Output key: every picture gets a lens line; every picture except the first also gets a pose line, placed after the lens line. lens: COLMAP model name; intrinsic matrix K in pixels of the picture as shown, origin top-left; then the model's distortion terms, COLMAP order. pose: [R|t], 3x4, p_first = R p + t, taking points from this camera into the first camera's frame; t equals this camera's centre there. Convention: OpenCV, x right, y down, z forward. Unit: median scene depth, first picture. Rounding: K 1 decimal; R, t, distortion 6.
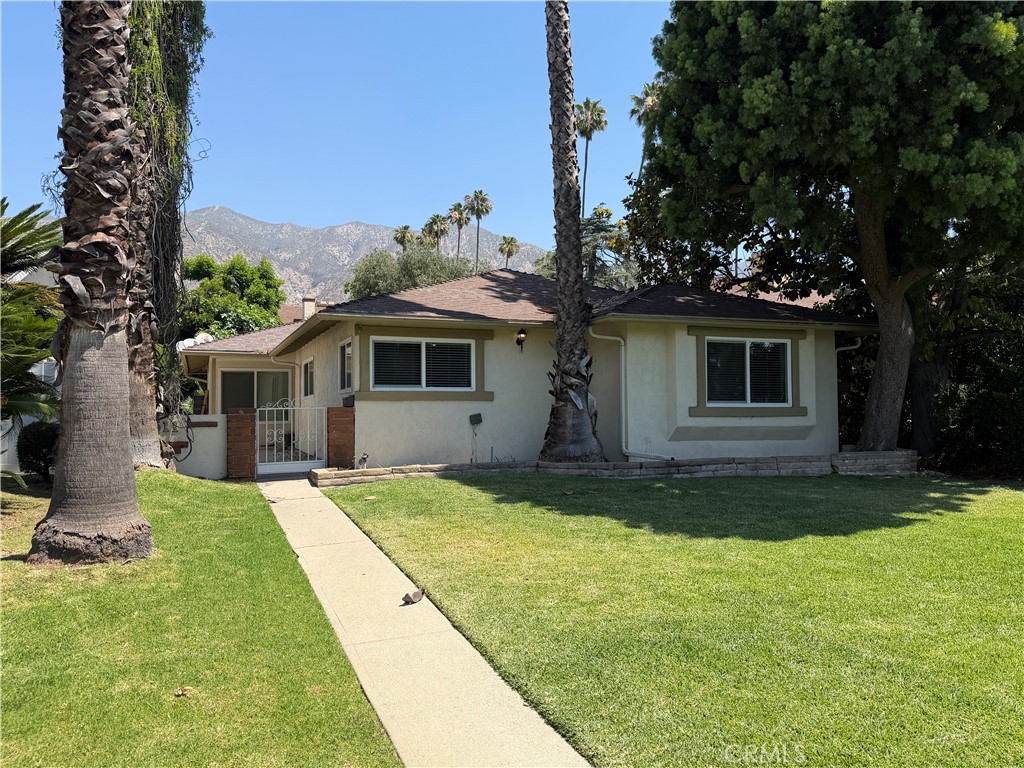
lens RADIAL K [[761.6, 0, 512.0], [0, 761.6, 384.0], [0, 0, 1]] dist [0.107718, -0.122752]
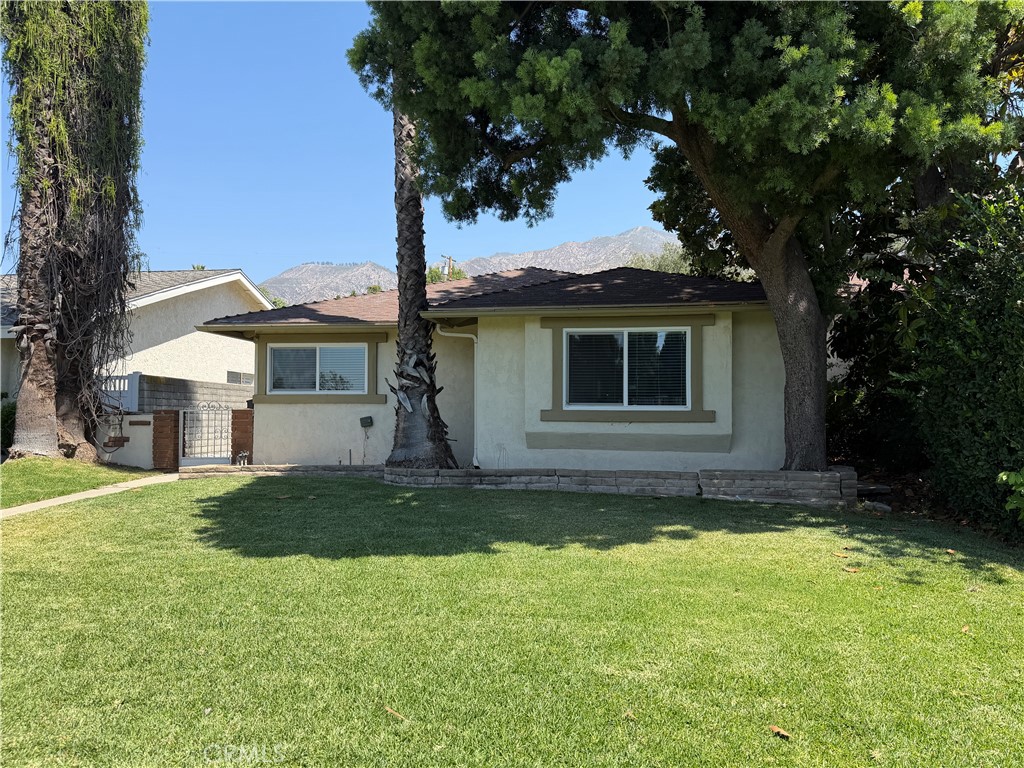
lens RADIAL K [[761.6, 0, 512.0], [0, 761.6, 384.0], [0, 0, 1]] dist [0.107718, -0.122752]
pose [[0.859486, -0.015291, -0.510931, 0.667386], [0.009650, 0.999860, -0.013691, 0.012400], [0.511069, 0.006837, 0.859513, 0.242102]]
